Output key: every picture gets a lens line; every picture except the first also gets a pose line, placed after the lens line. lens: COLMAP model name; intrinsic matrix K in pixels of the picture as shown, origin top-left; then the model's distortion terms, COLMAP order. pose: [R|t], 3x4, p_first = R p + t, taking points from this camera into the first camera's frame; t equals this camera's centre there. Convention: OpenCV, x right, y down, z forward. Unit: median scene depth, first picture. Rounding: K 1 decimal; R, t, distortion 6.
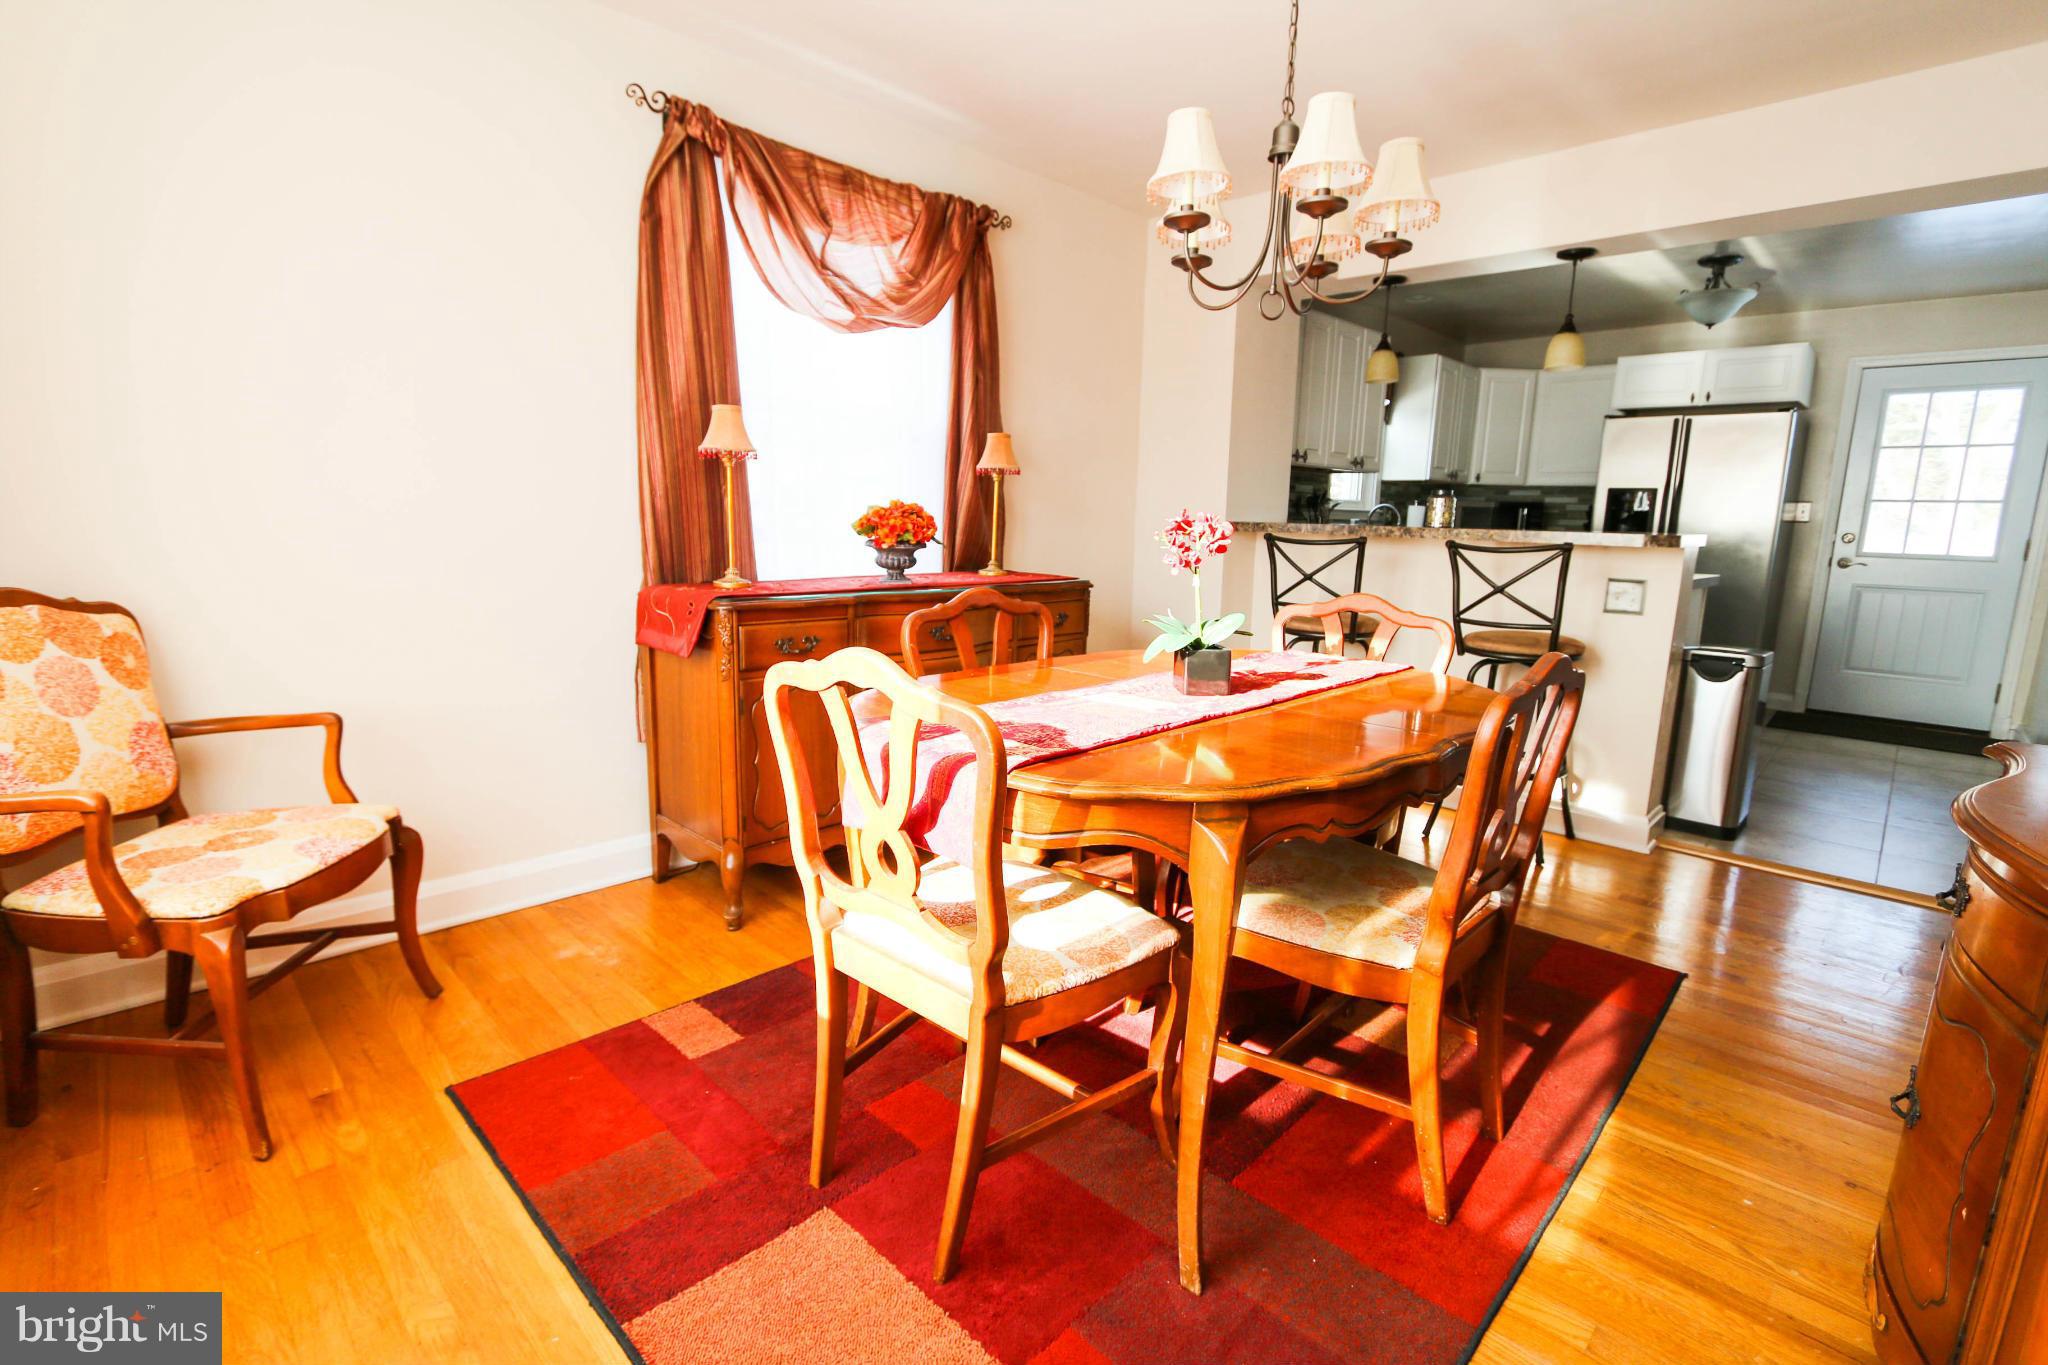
lens RADIAL K [[940.0, 0, 1012.1], [0, 940.0, 679.9], [0, 0, 1]] dist [-0.023179, 0.004129]
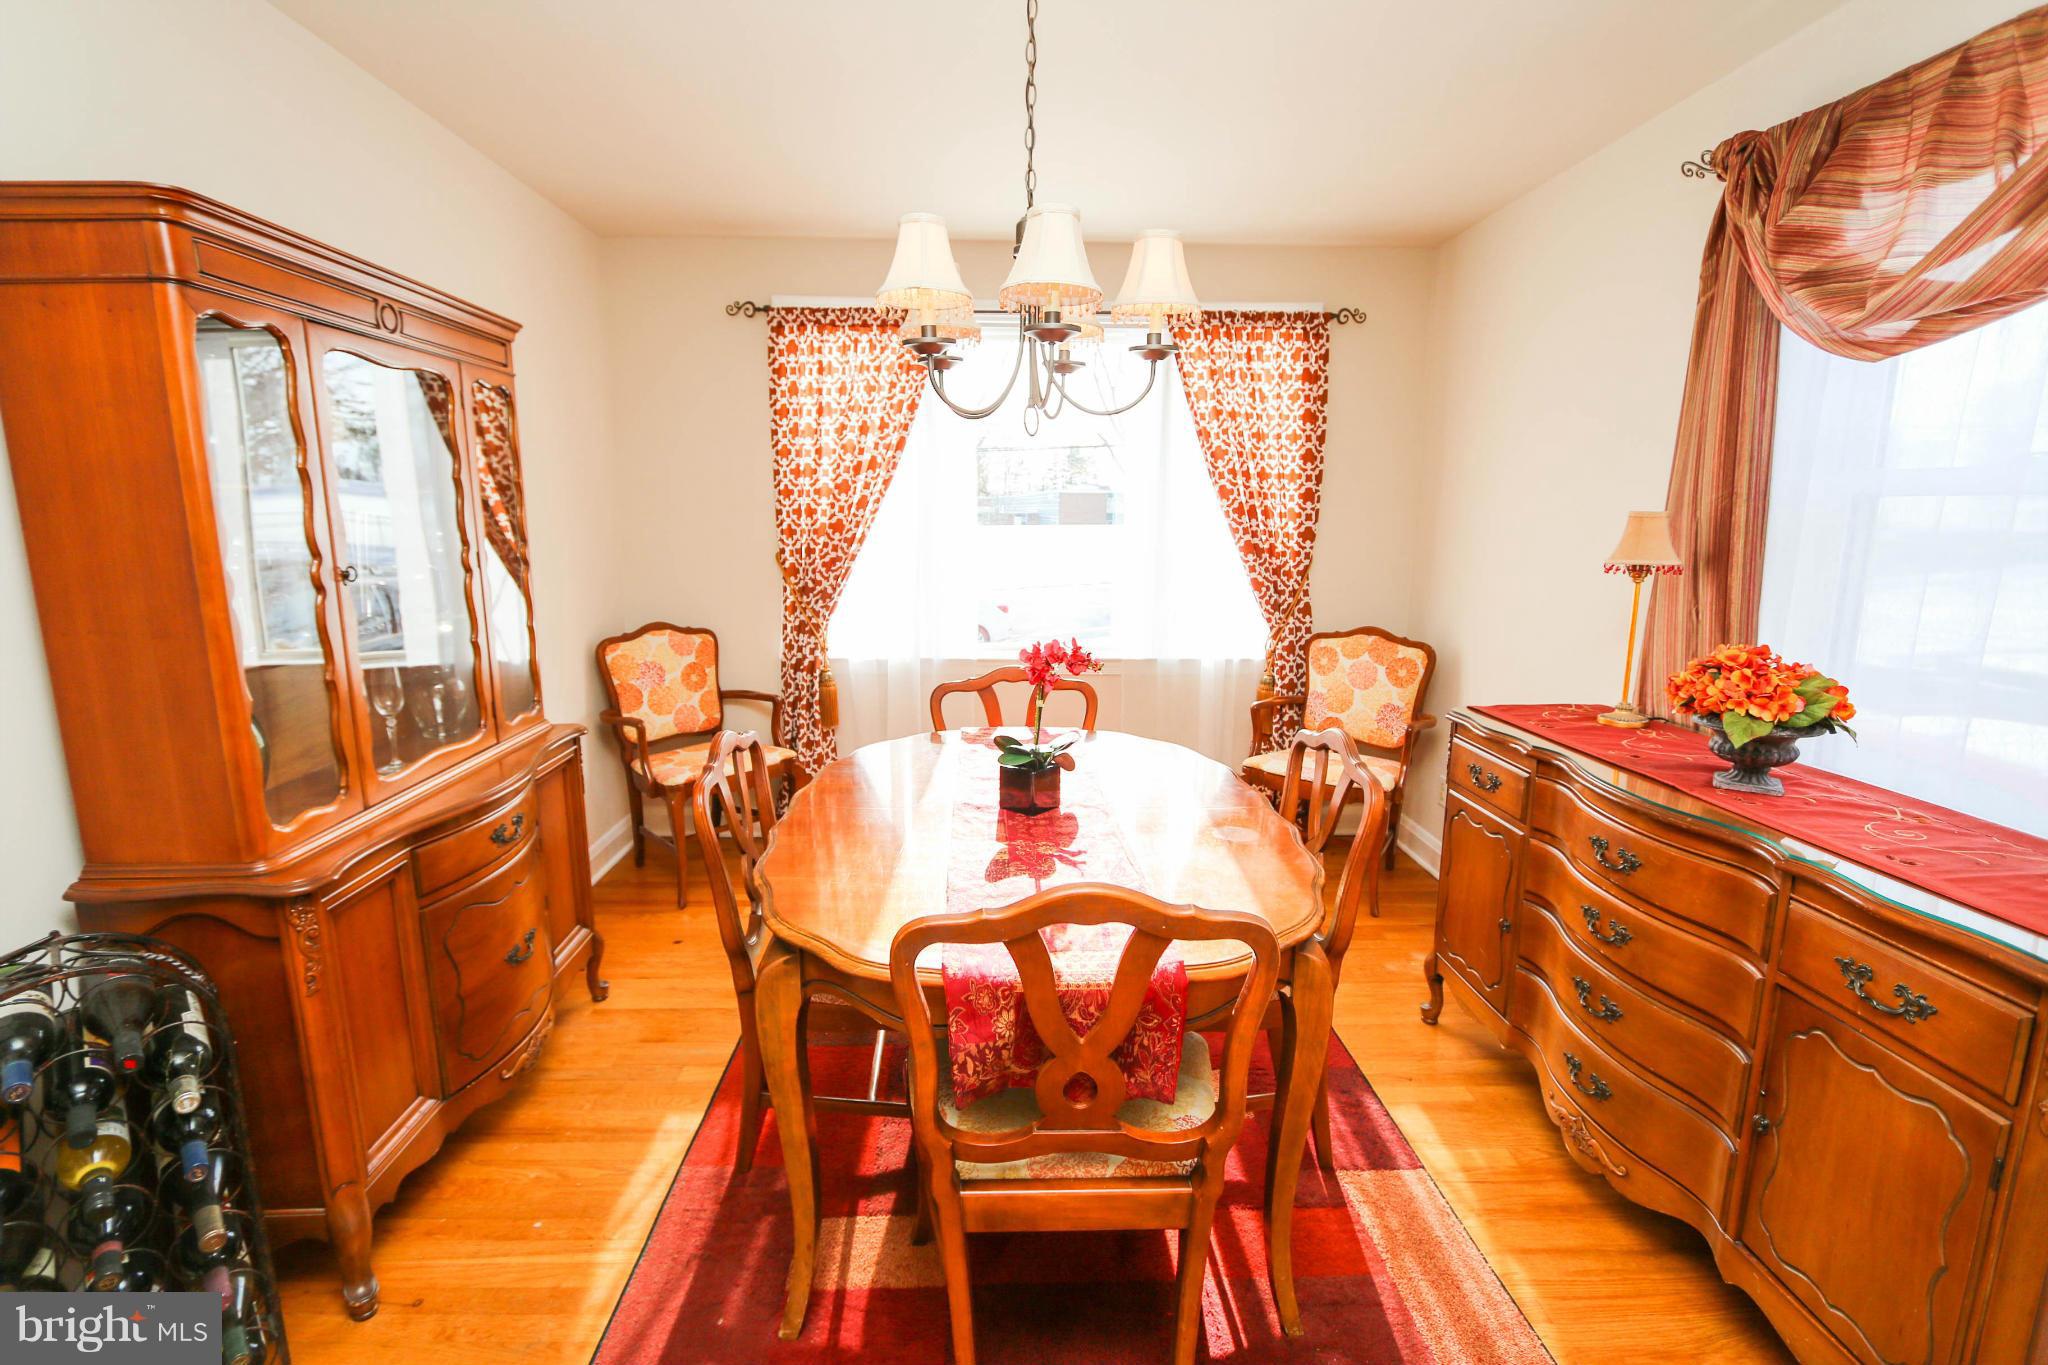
lens RADIAL K [[940.0, 0, 1012.1], [0, 940.0, 679.9], [0, 0, 1]] dist [-0.023179, 0.004129]
pose [[-0.690887, 0.100986, -0.715875, 0.343423], [-0.145751, 0.950409, 0.274735, -0.145723], [0.708118, 0.294151, -0.641906, 0.580013]]
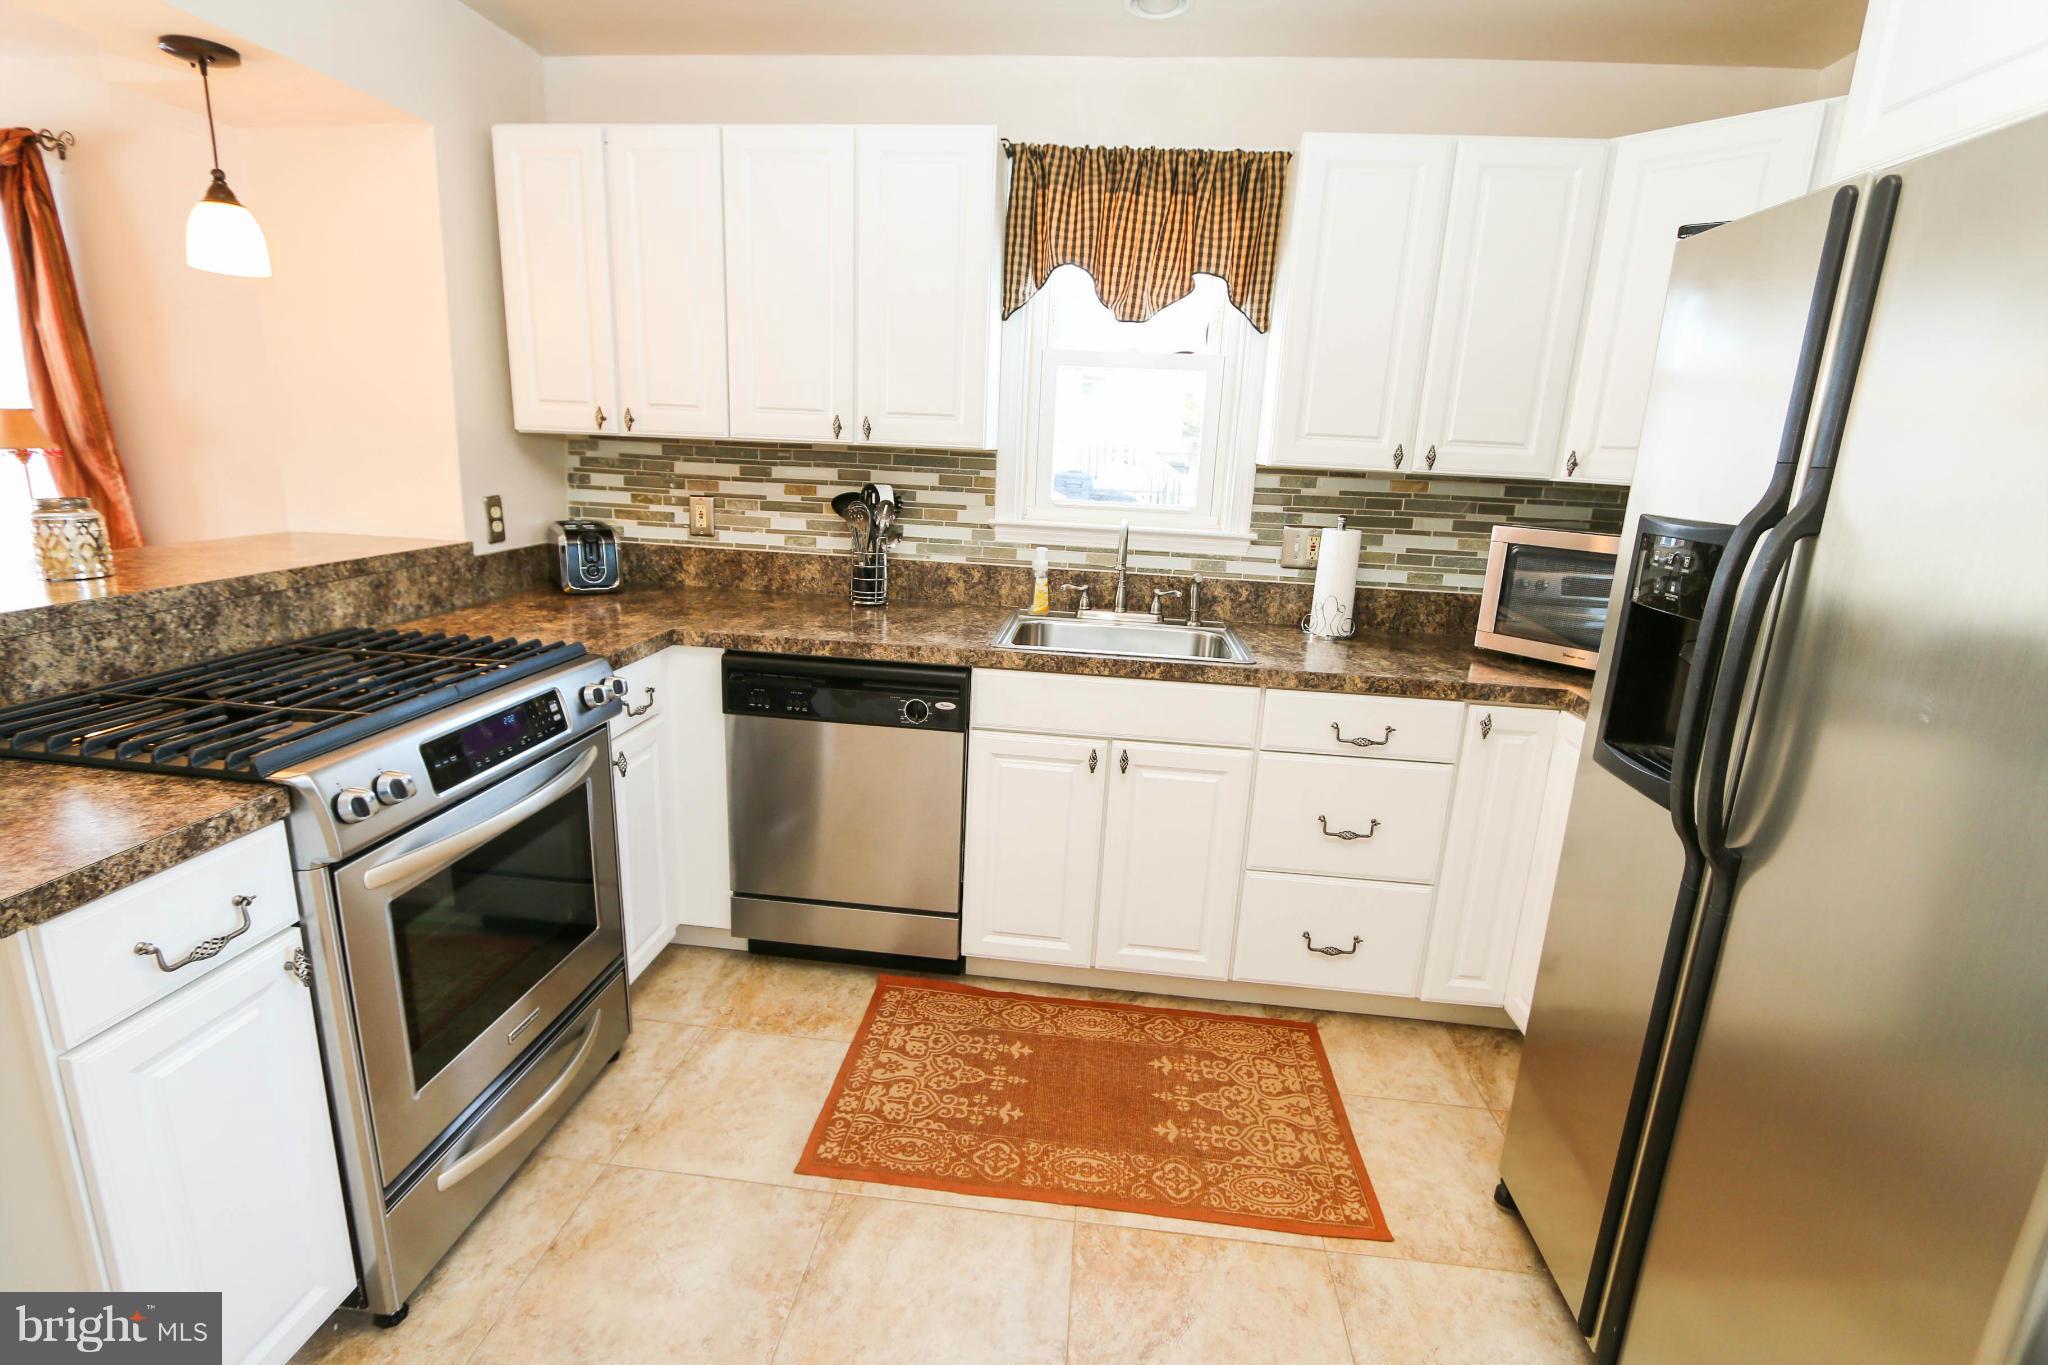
lens RADIAL K [[940.0, 0, 1012.1], [0, 940.0, 679.9], [0, 0, 1]] dist [-0.023179, 0.004129]
pose [[0.623546, 0.198479, -0.756172, 0.776721], [-0.167390, 0.978700, 0.118856, -0.172113], [0.763656, 0.052463, 0.643488, 0.741156]]
